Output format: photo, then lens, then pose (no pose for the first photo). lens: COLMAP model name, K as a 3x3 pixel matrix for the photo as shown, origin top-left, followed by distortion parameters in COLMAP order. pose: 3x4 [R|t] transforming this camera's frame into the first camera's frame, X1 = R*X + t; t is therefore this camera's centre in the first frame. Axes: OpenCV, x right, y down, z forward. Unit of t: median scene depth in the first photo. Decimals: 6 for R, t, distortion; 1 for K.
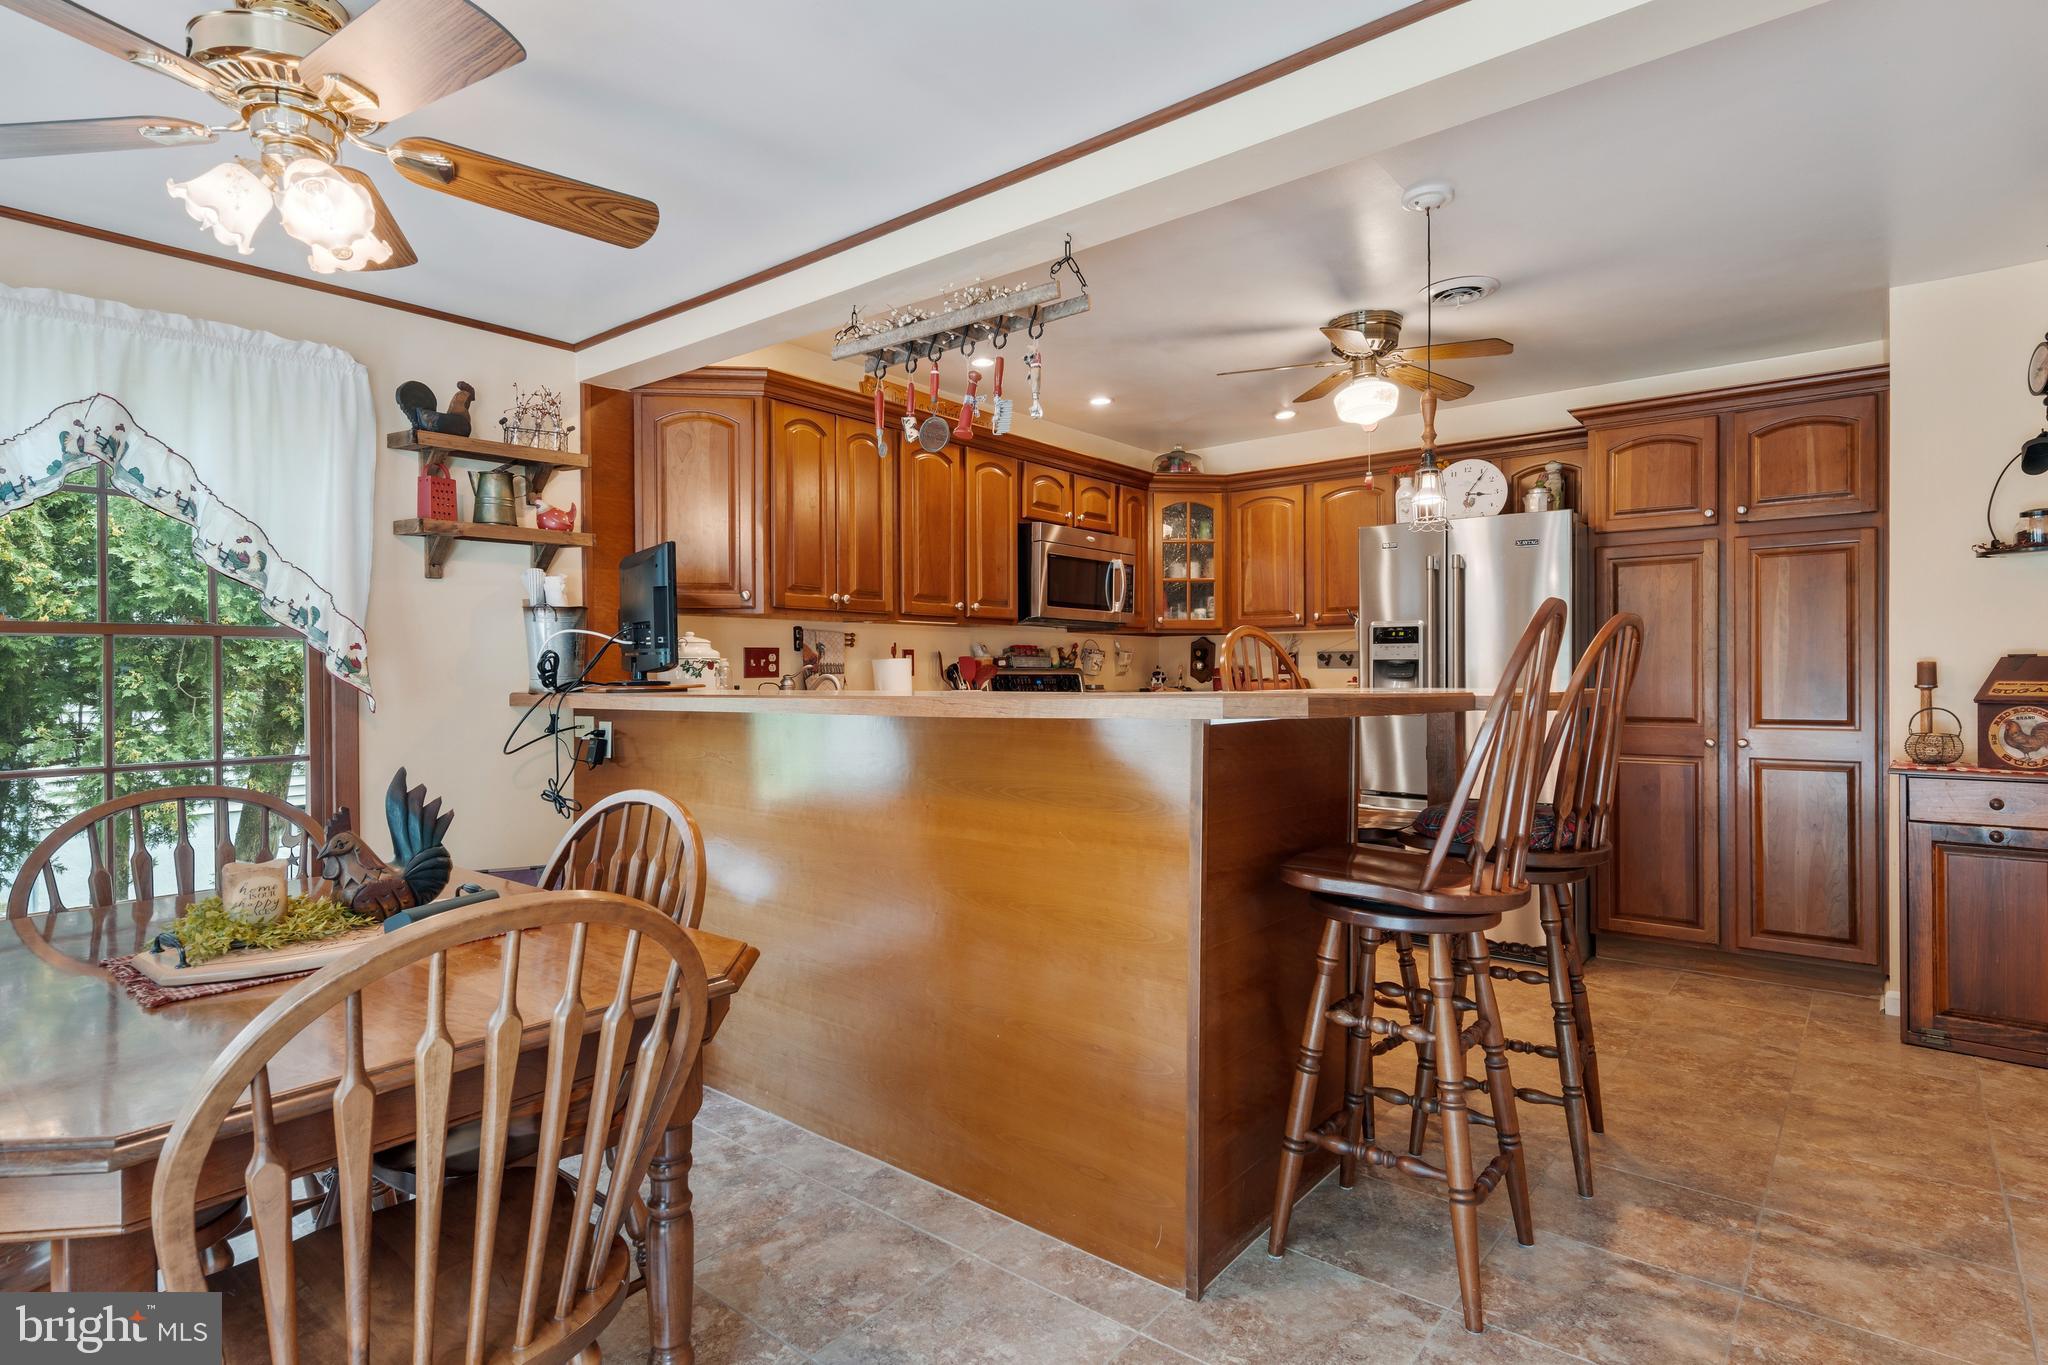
lens RADIAL K [[1042.4, 0, 1047.9], [0, 1042.4, 680.9], [0, 0, 1]] dist [0.000745, -0.000635]
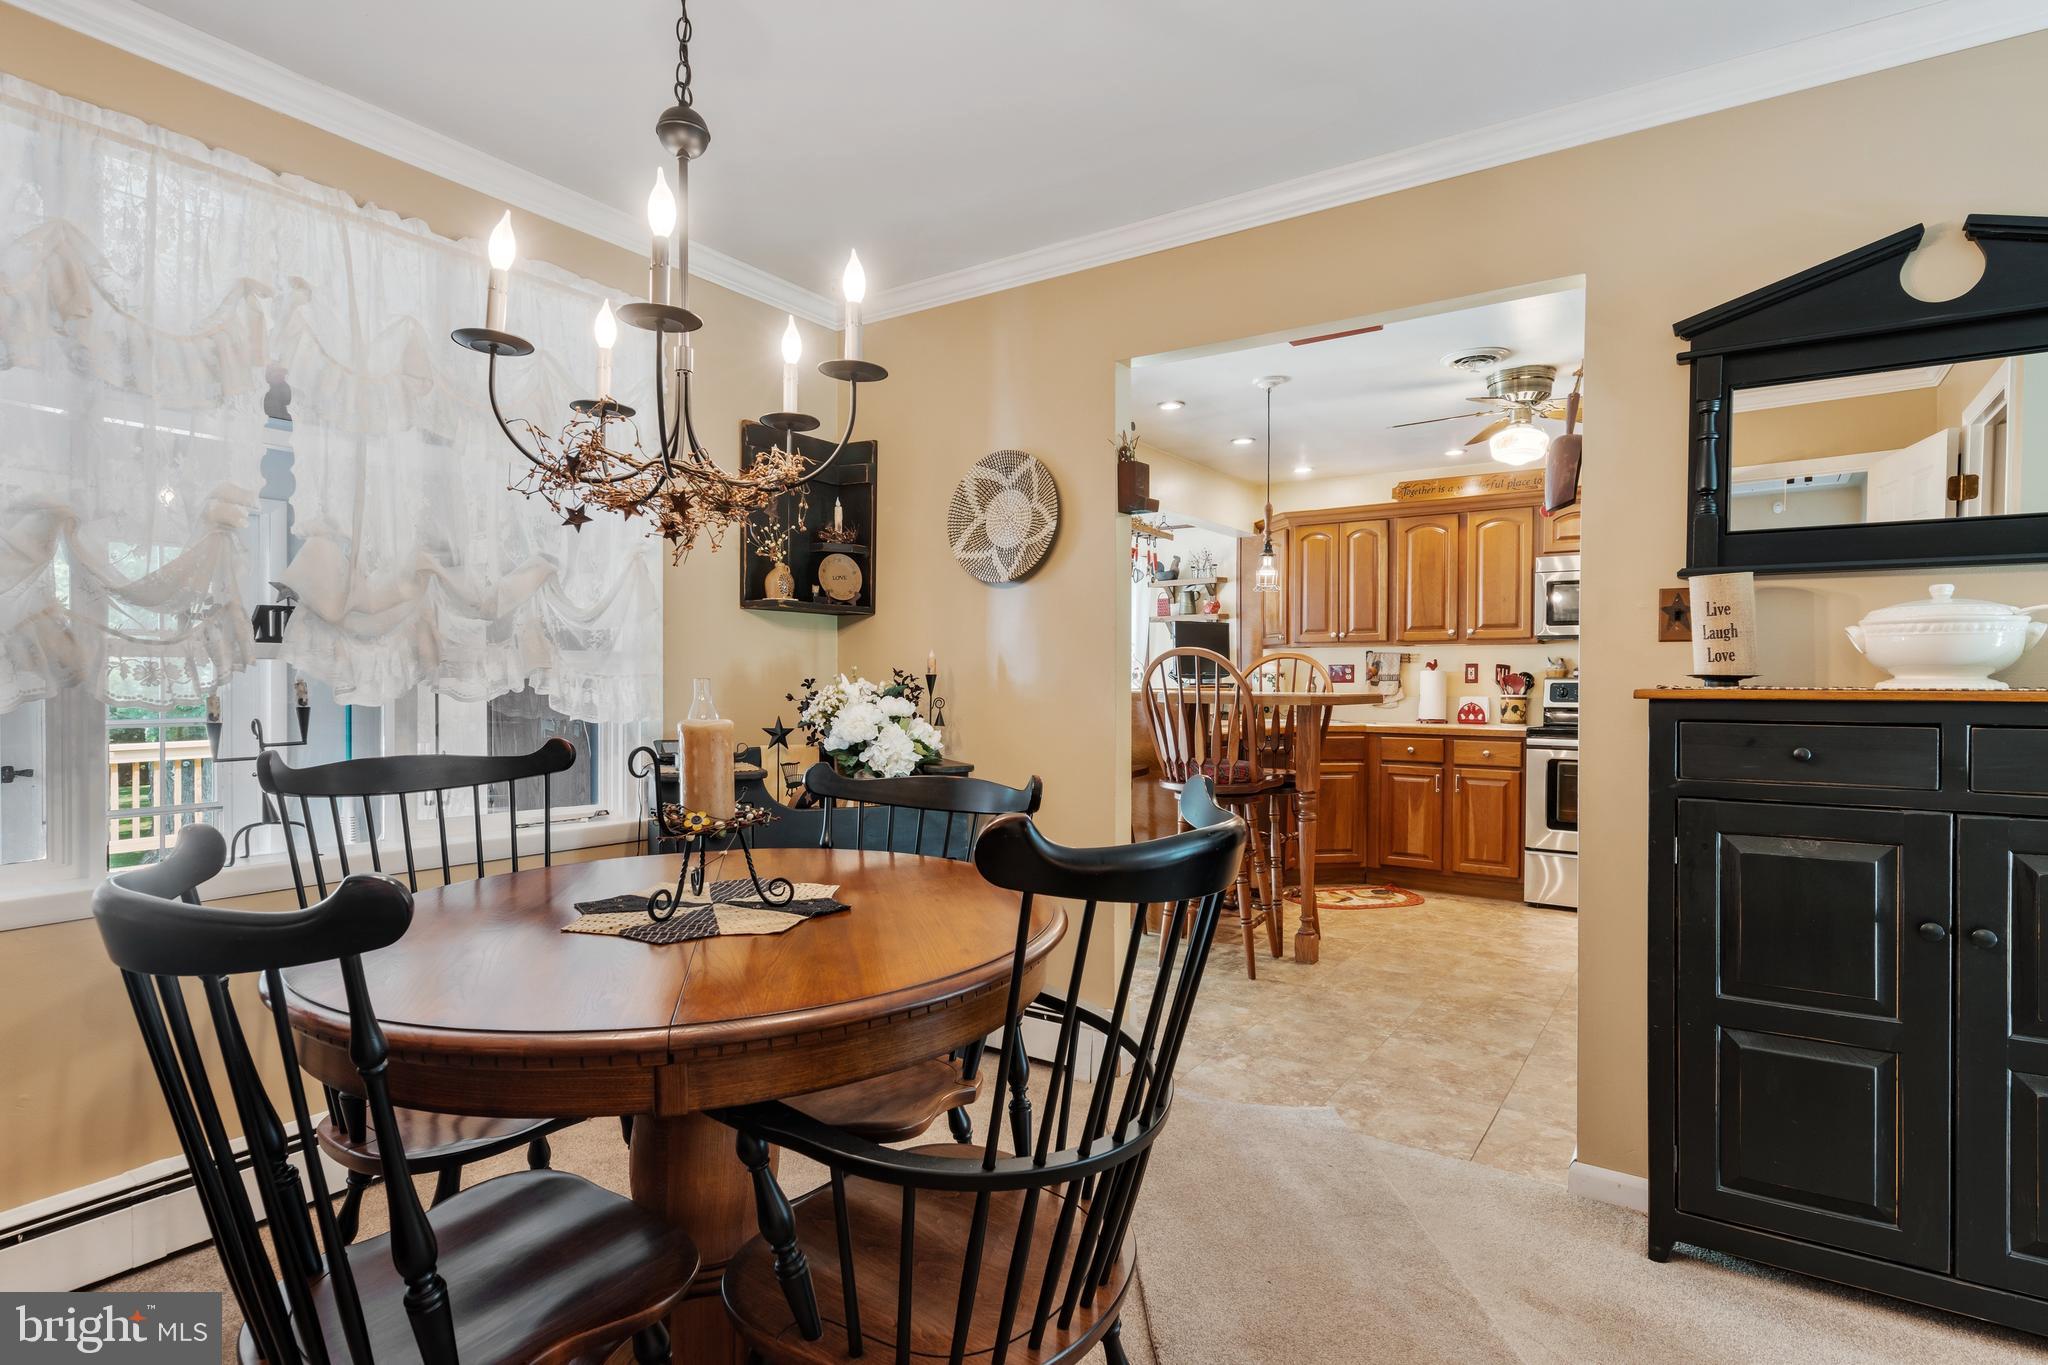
lens RADIAL K [[1062.0, 0, 1018.2], [0, 1062.0, 693.0], [0, 0, 1]] dist [0.013386, -0.000365]
pose [[0.075638, 0.016551, -0.996998, 1.877824], [-0.012301, 0.999802, 0.015664, -0.009399], [0.997059, 0.011079, 0.075827, 0.483348]]
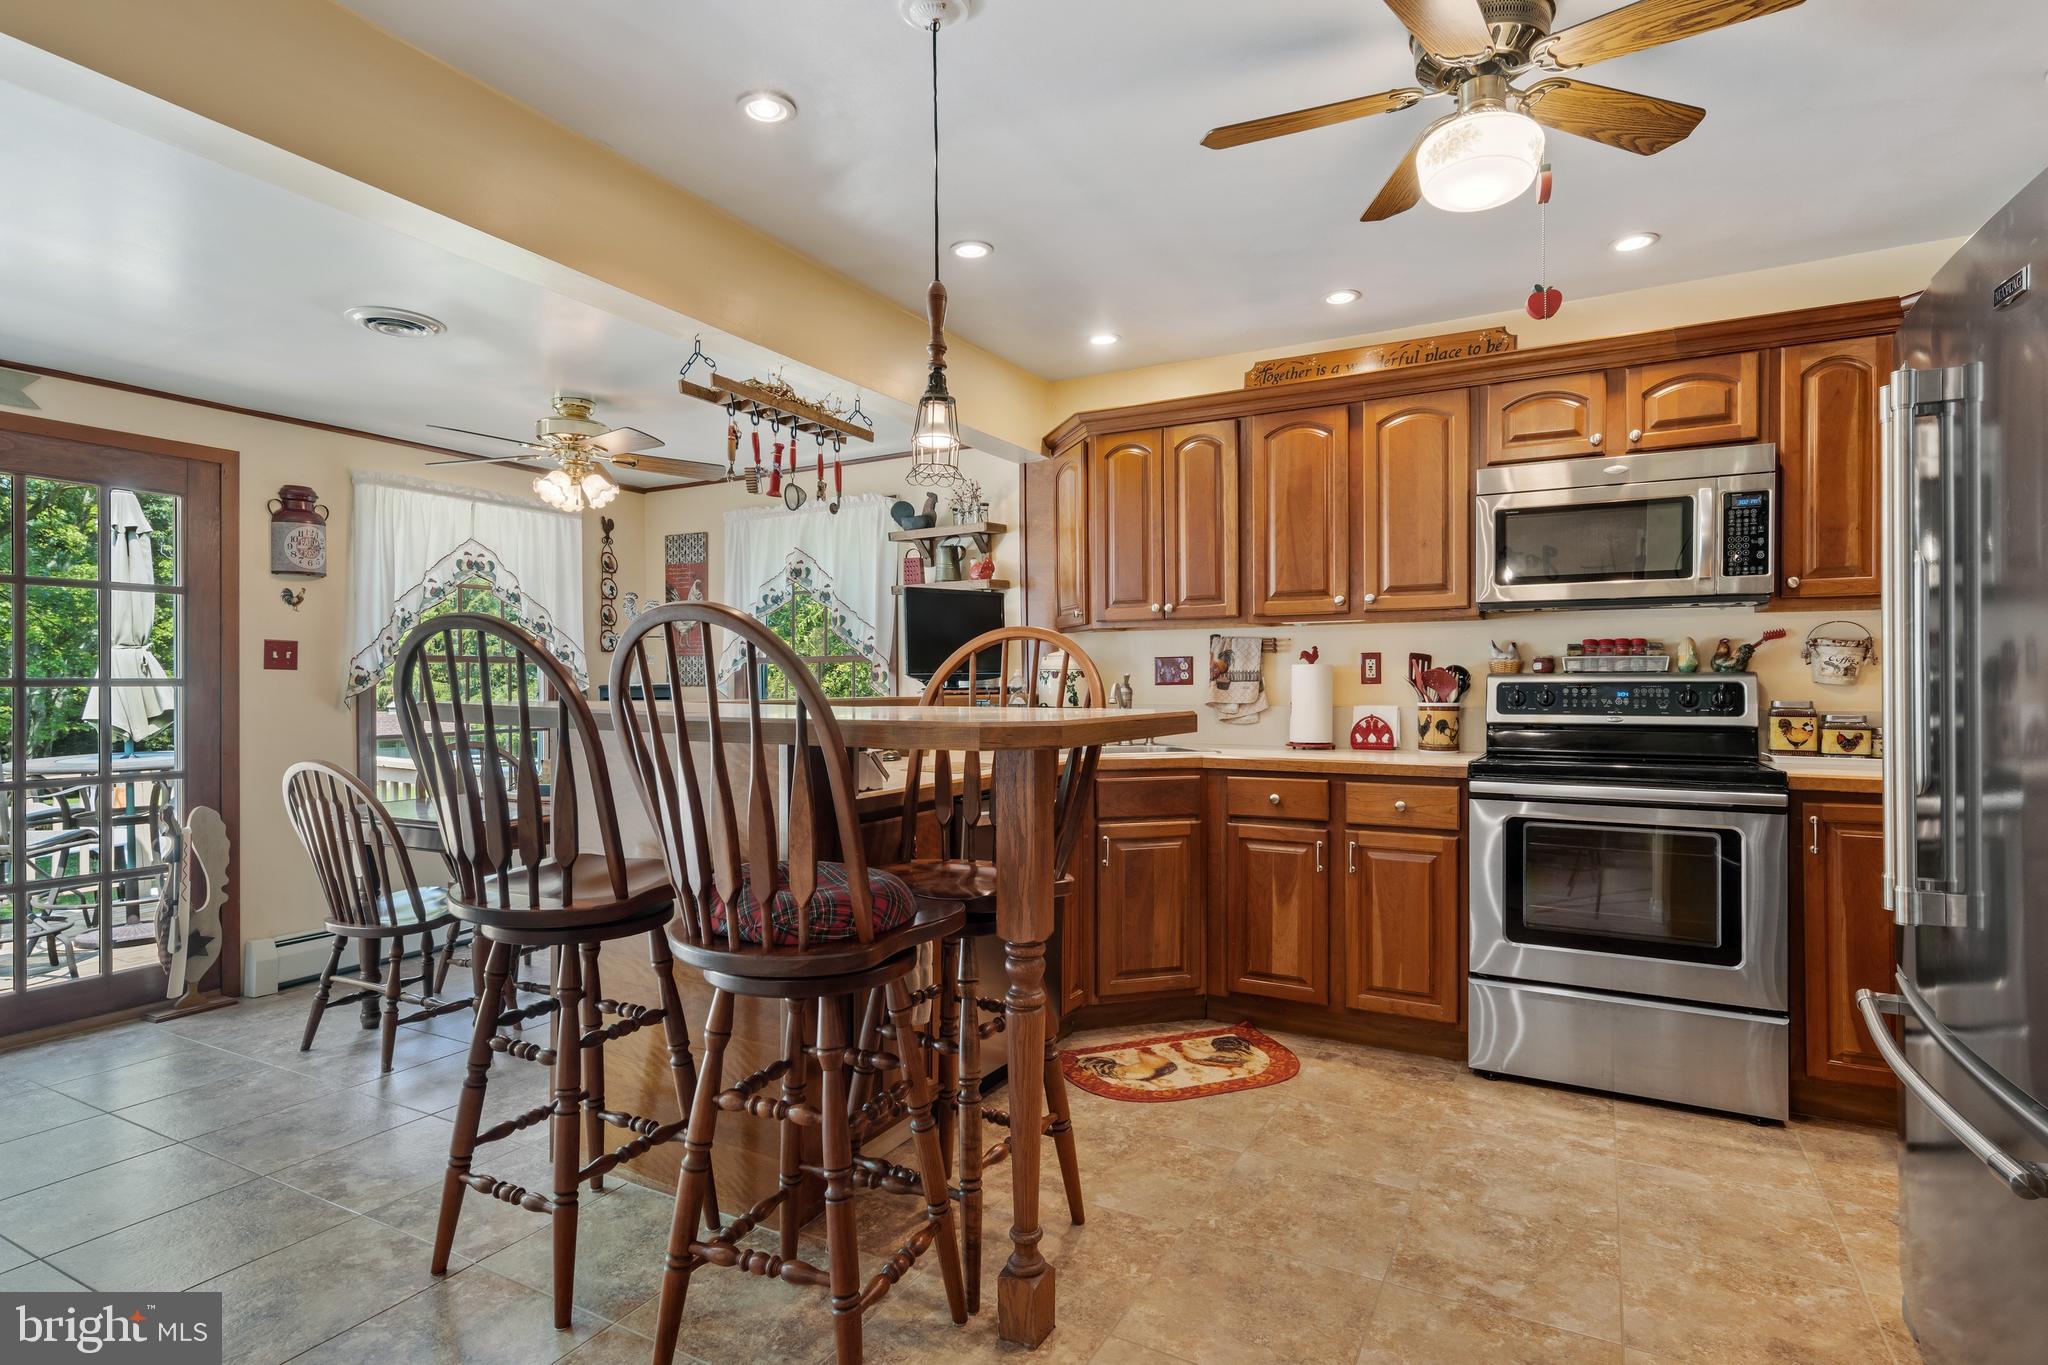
lens RADIAL K [[1050.2, 0, 1022.2], [0, 1050.2, 687.8], [0, 0, 1]] dist [0.009582, -0.003235]
pose [[0.169583, 0.008887, -0.985476, 1.030439], [-0.004185, 0.999957, 0.008297, -0.011269], [0.985507, 0.002717, 0.169613, 0.902625]]
